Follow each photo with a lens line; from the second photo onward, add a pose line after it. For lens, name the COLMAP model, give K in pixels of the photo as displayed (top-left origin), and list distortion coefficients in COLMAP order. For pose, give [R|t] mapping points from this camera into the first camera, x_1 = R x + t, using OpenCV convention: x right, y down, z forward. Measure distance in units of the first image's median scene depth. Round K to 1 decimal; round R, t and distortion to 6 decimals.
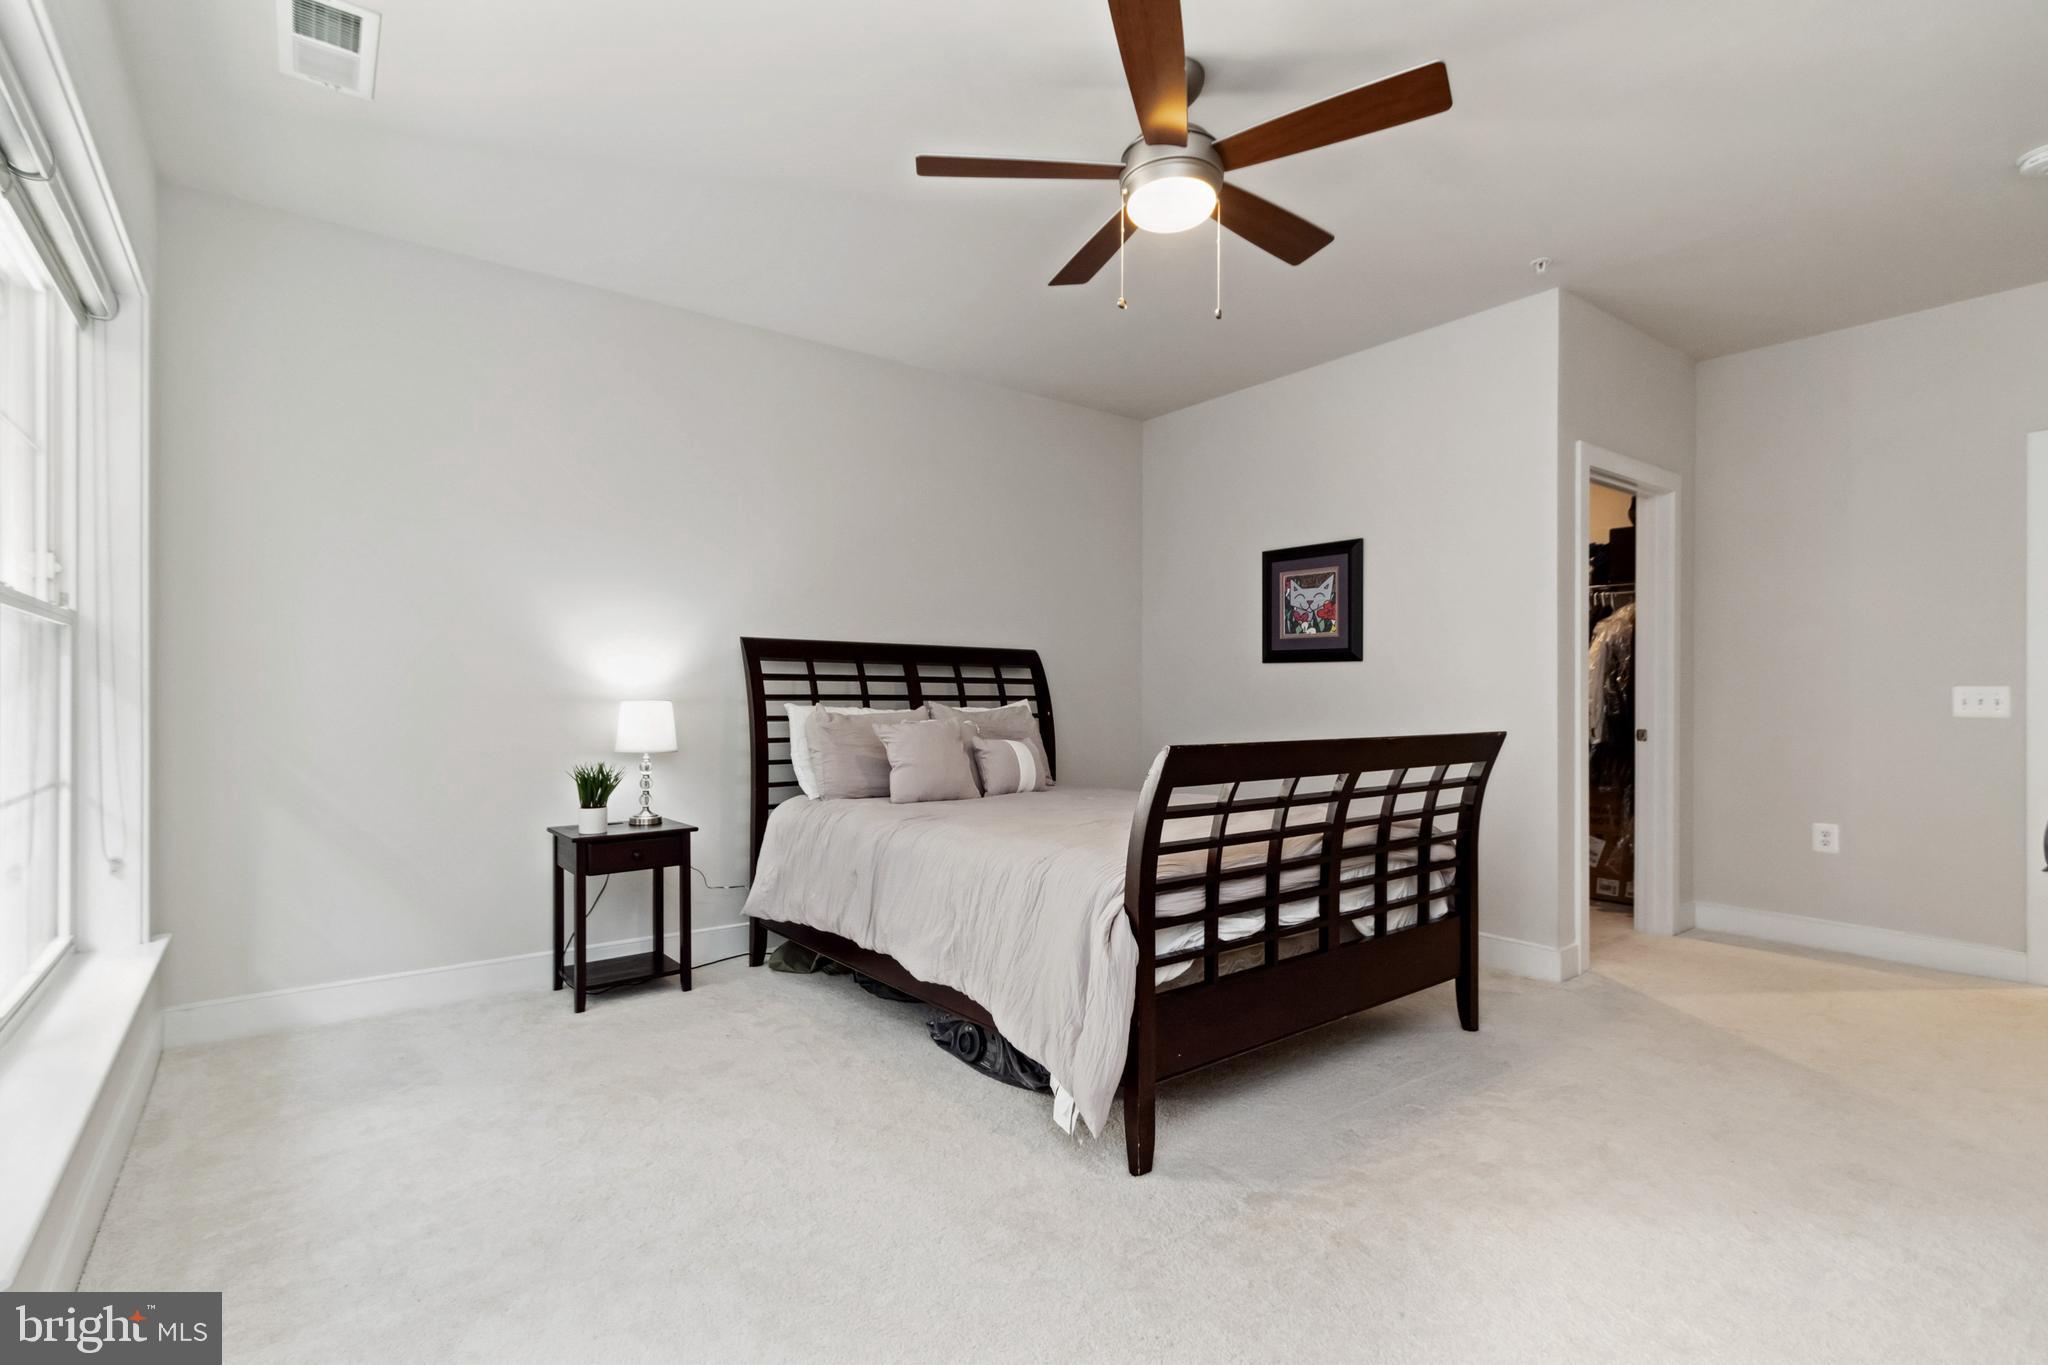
lens RADIAL K [[957.2, 0, 1016.4], [0, 957.2, 699.5], [0, 0, 1]] dist [0.003434, 0.000350]
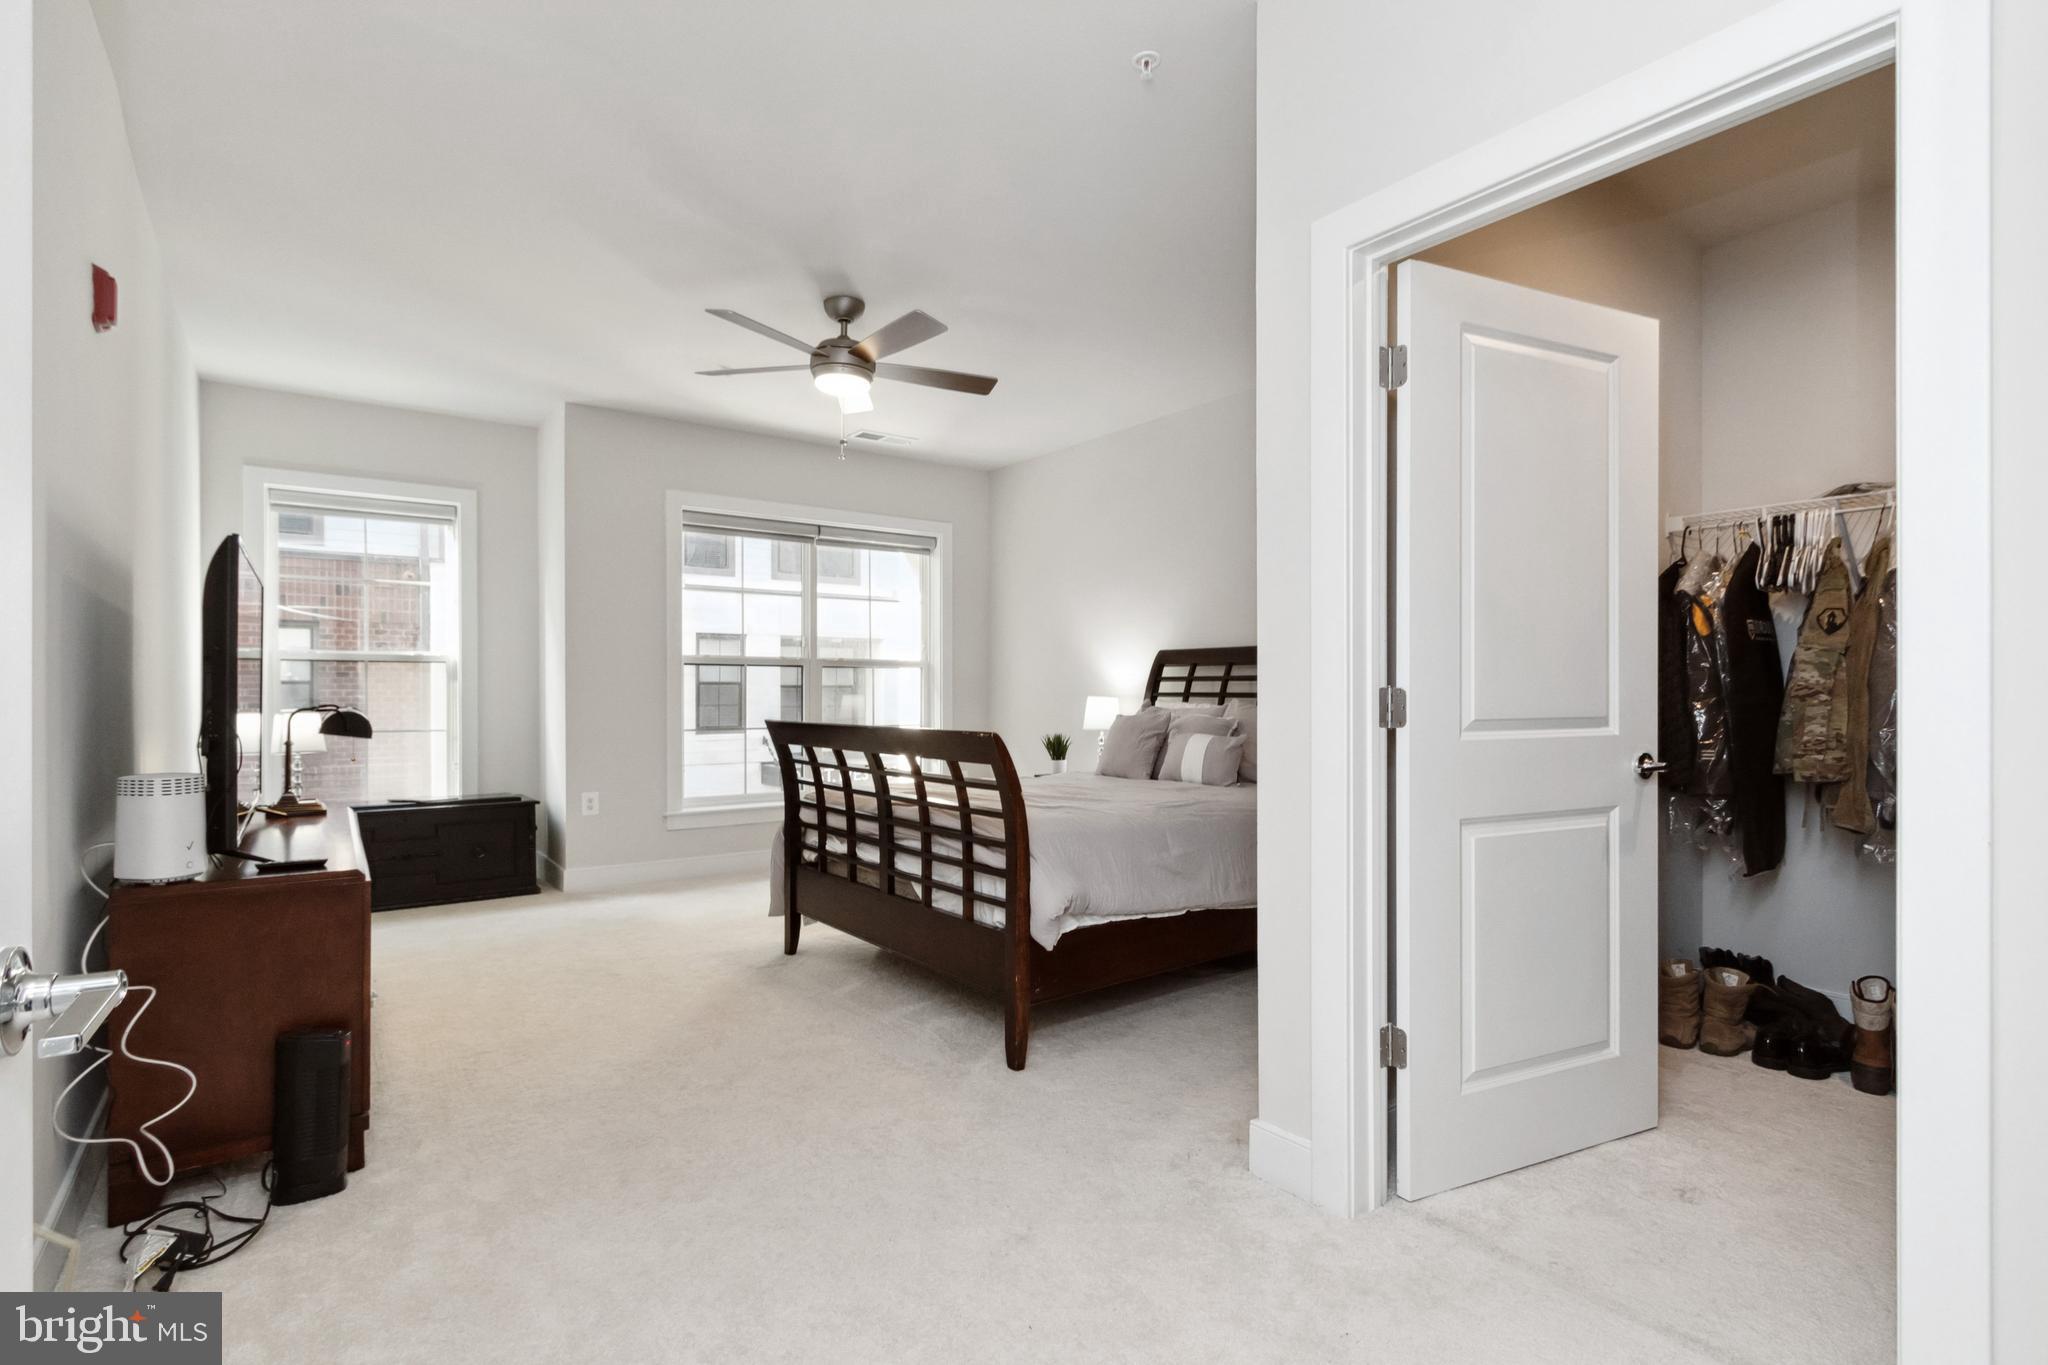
lens RADIAL K [[975.0, 0, 1004.2], [0, 975.0, 686.9], [0, 0, 1]] dist [0.001290, -0.000153]
pose [[-0.029057, -0.005251, -0.999564, 1.386896], [-0.000911, 0.999986, -0.005226, -0.006326], [0.999577, 0.000759, -0.029062, 1.016640]]
